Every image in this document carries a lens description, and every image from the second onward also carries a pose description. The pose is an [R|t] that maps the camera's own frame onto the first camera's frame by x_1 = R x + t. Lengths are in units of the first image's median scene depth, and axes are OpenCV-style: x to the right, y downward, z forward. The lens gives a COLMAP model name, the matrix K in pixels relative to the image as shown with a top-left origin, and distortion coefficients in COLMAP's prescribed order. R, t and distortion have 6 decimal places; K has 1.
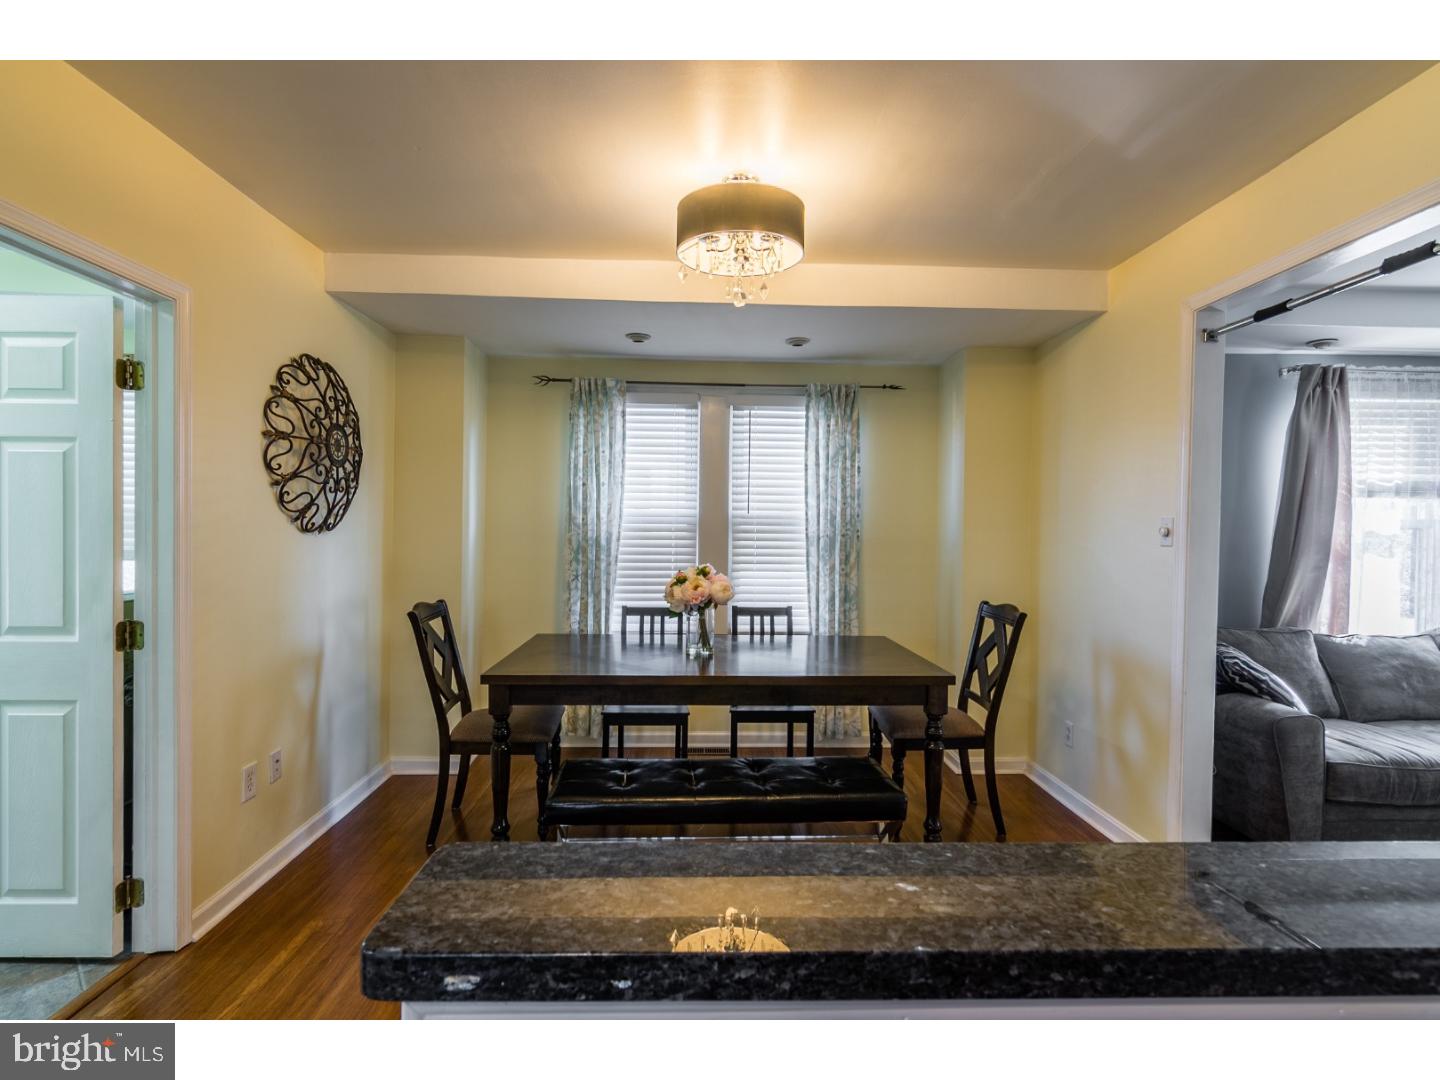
lens RADIAL K [[716.1, 0, 714.5], [0, 716.1, 538.5], [0, 0, 1]] dist [-0.002124, -0.000290]
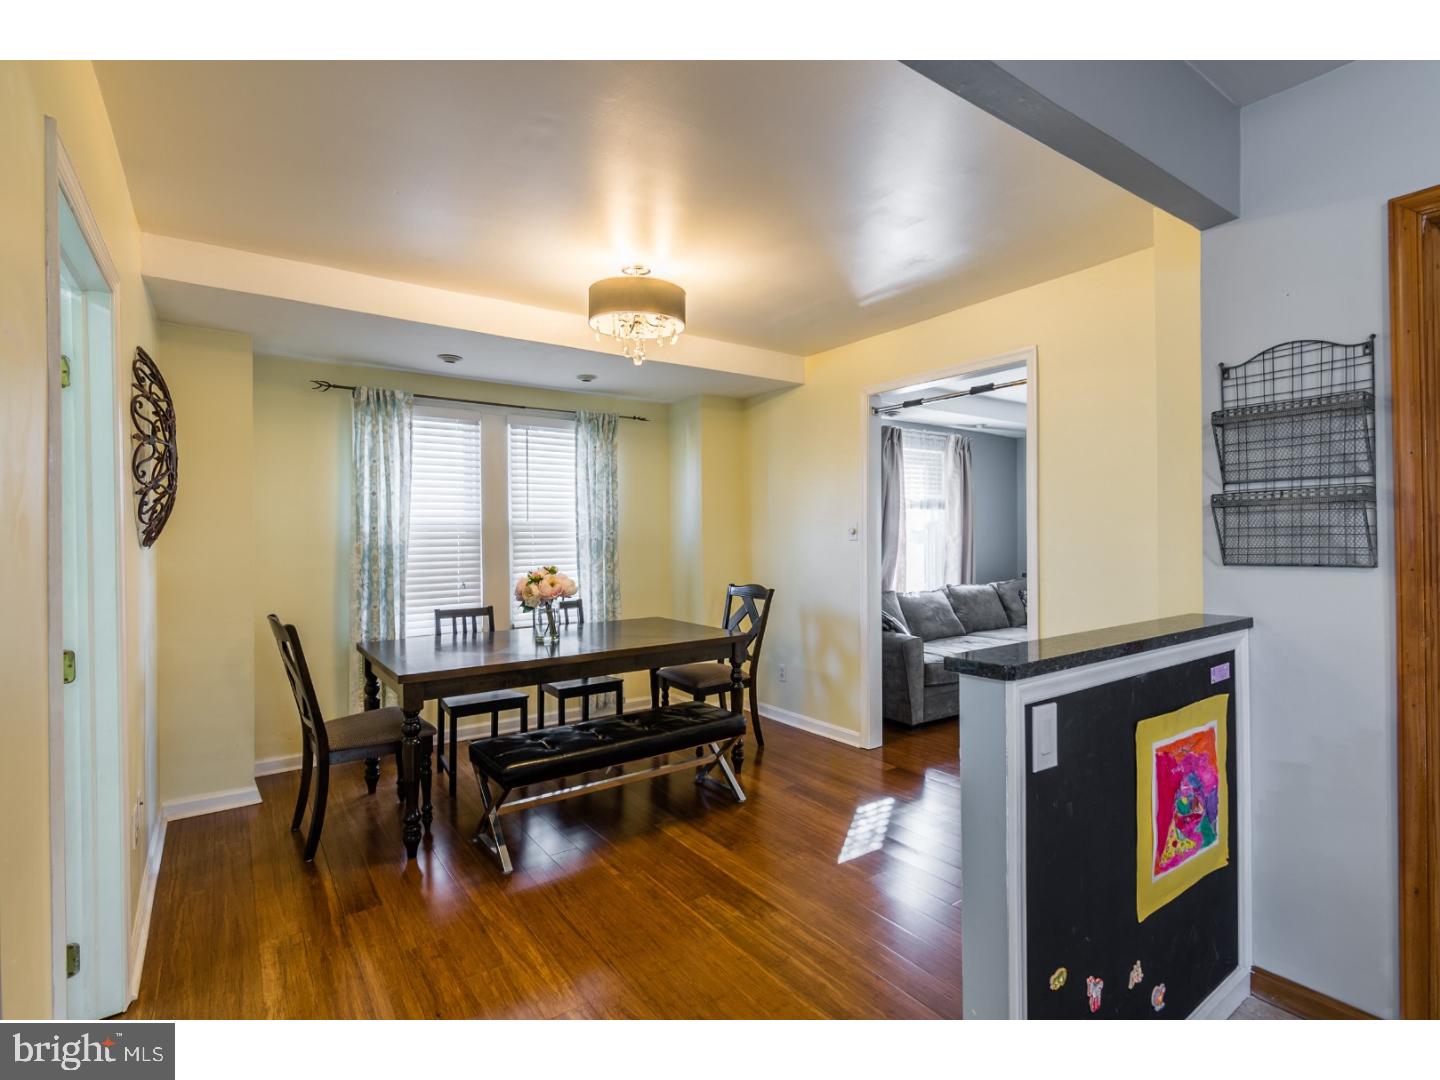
lens RADIAL K [[697.6, 0, 717.5], [0, 697.6, 540.3], [0, 0, 1]] dist [-0.002061, 0.001203]
pose [[0.831371, -0.022629, 0.555257, -0.342825], [0.024769, 0.999687, 0.003656, -0.001375], [-0.555166, 0.010713, 0.831671, -0.086121]]
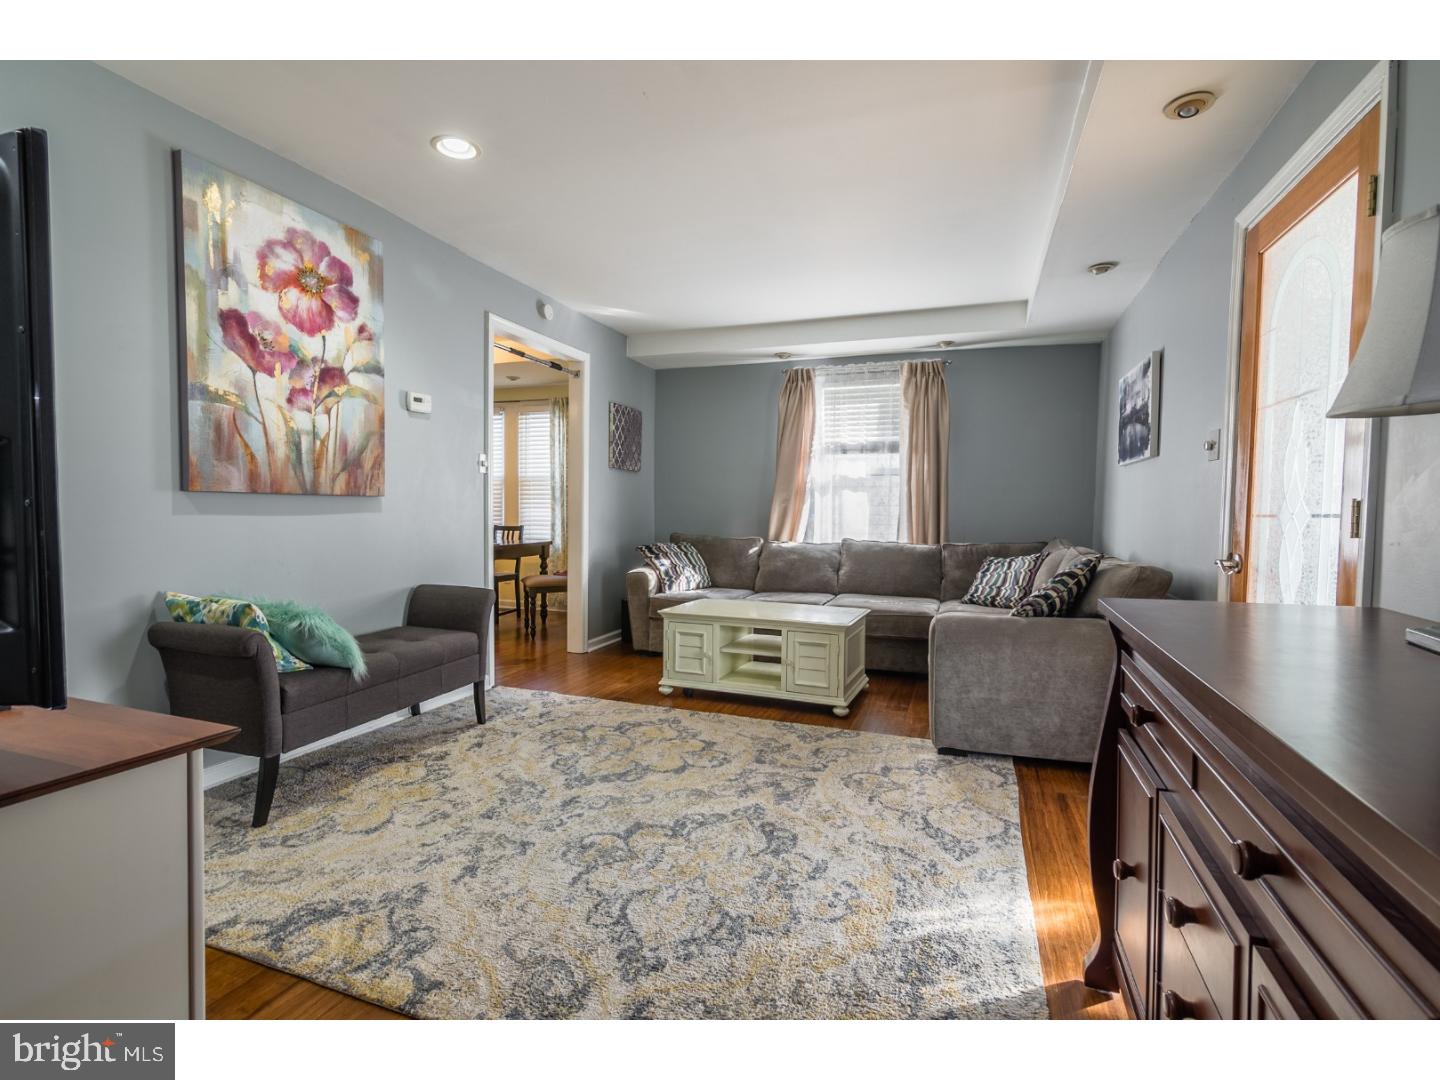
lens RADIAL K [[697.6, 0, 717.5], [0, 697.6, 540.3], [0, 0, 1]] dist [-0.002061, 0.001203]
pose [[0.931263, 0.013762, -0.364087, 1.191136], [-0.002399, 0.999496, 0.031644, 0.075027], [0.364339, -0.028596, 0.930827, -0.436051]]
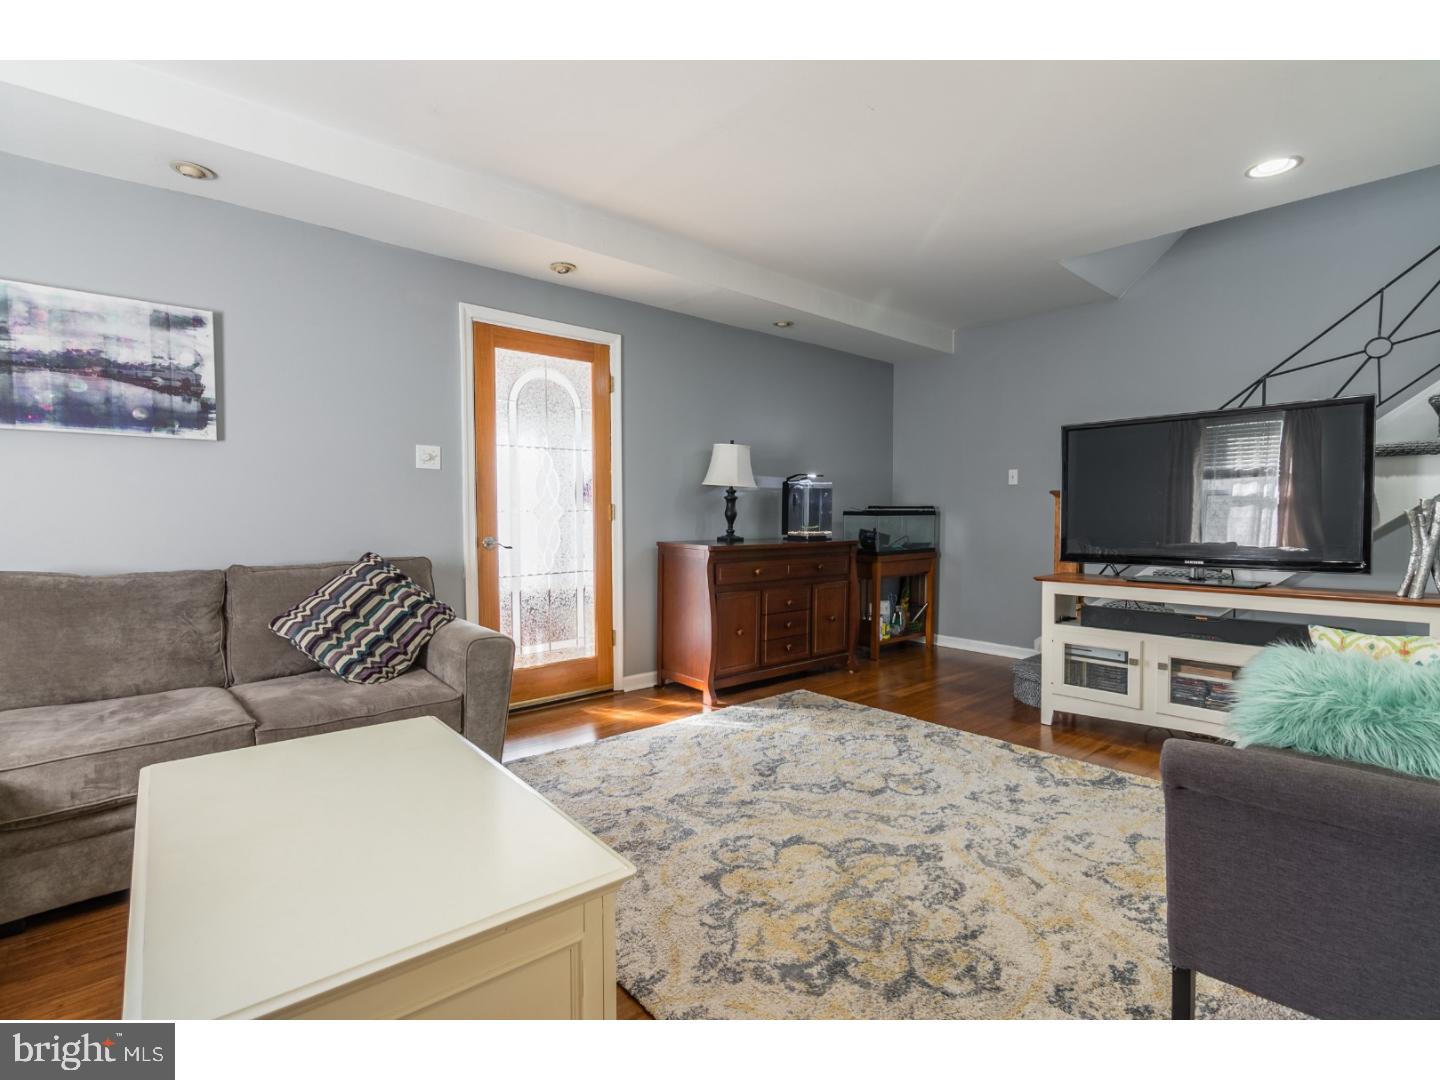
lens RADIAL K [[697.6, 0, 717.5], [0, 697.6, 540.3], [0, 0, 1]] dist [-0.002061, 0.001203]
pose [[-0.642578, -0.046702, 0.764796, 0.498301], [-0.003016, 0.998287, 0.058425, 0.055664], [-0.766215, 0.035236, -0.641618, 0.638582]]
